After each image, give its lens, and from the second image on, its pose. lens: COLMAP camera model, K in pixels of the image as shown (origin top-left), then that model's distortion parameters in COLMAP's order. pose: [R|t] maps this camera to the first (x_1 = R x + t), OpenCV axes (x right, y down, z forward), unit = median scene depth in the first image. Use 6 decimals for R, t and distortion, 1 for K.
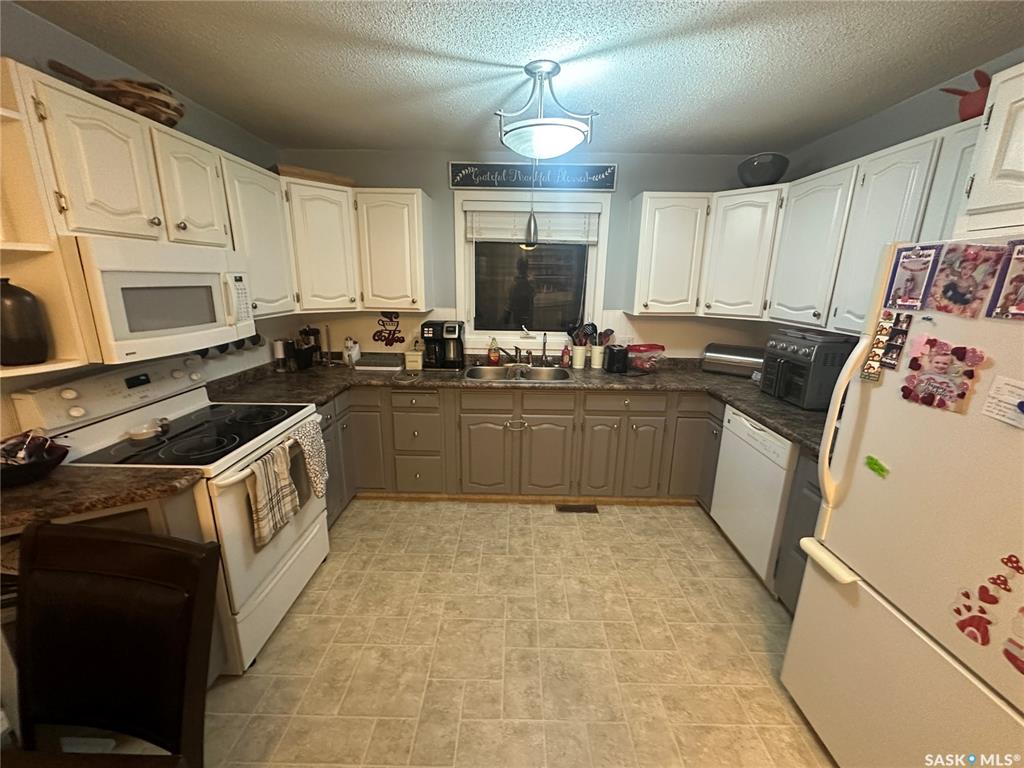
lens RADIAL K [[407.0, 0, 513.6], [0, 407.0, 379.8], [0, 0, 1]] dist [-0.001926, -0.000375]
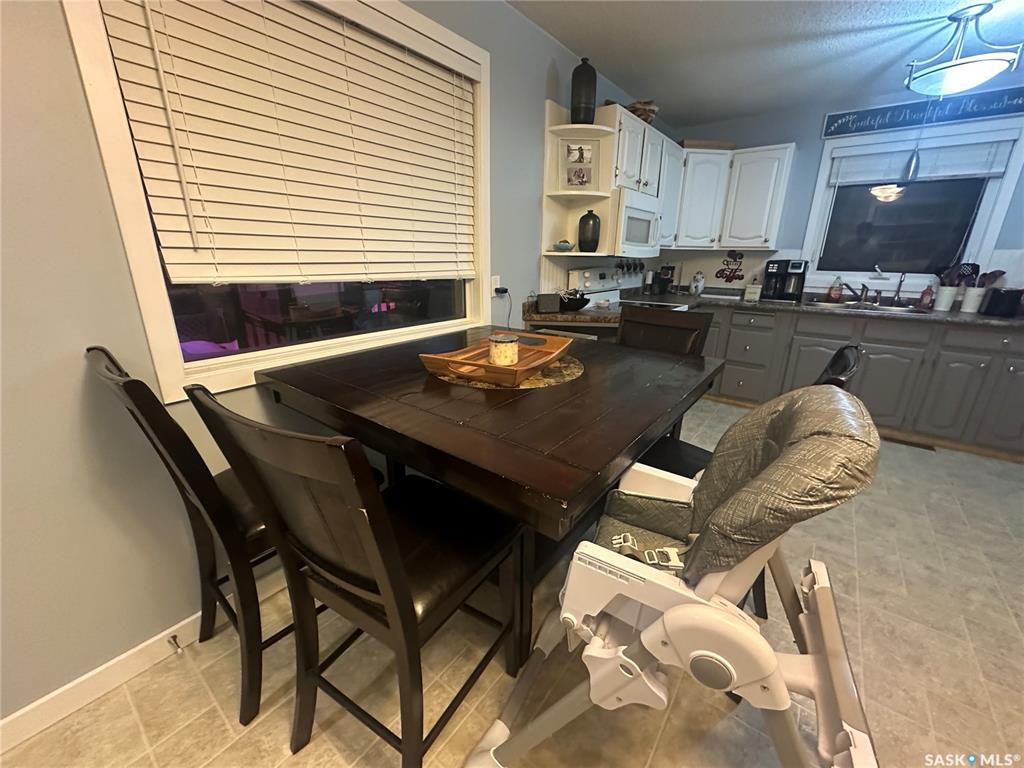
lens RADIAL K [[407.0, 0, 513.0], [0, 407.0, 380.4], [0, 0, 1]] dist [-0.001926, -0.000375]
pose [[0.796258, 0.174117, -0.579359, -0.070788], [-0.143571, 0.984714, 0.098618, 0.205417], [0.587674, 0.004654, 0.809084, -0.420796]]
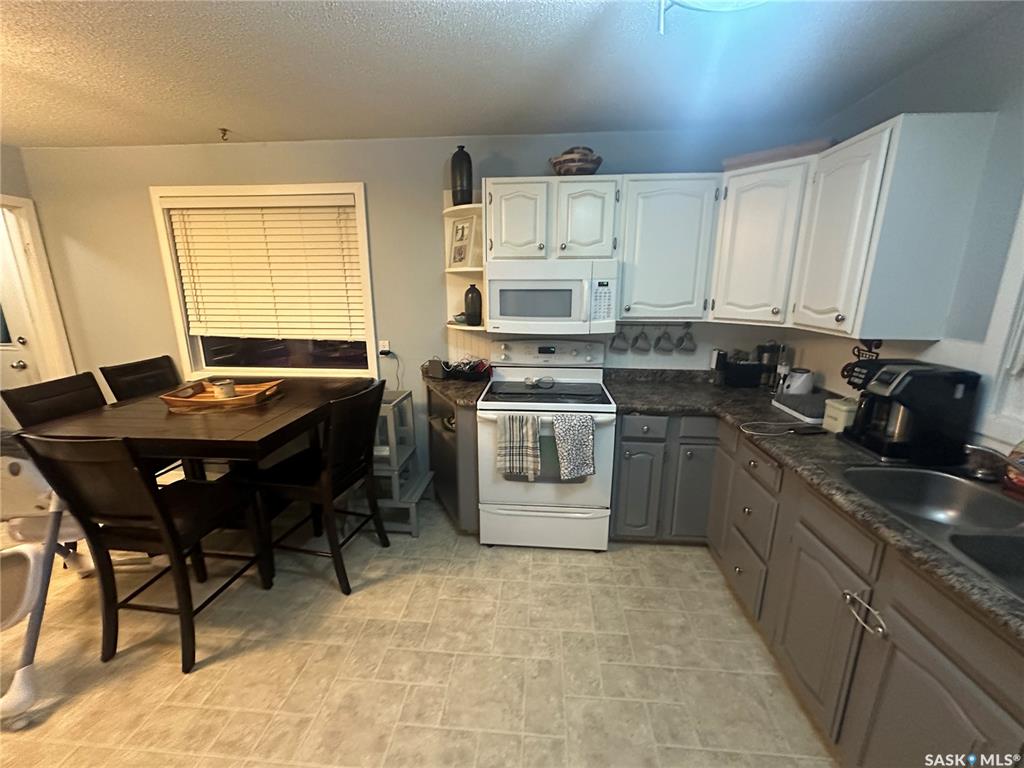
lens RADIAL K [[407.0, 0, 508.0], [0, 407.0, 379.2], [0, 0, 1]] dist [-0.001926, -0.000375]
pose [[-0.071153, 0.210052, -0.975098, 0.386402], [-0.239210, 0.945454, 0.221122, -0.123657], [0.968357, 0.248987, -0.017026, 0.557894]]
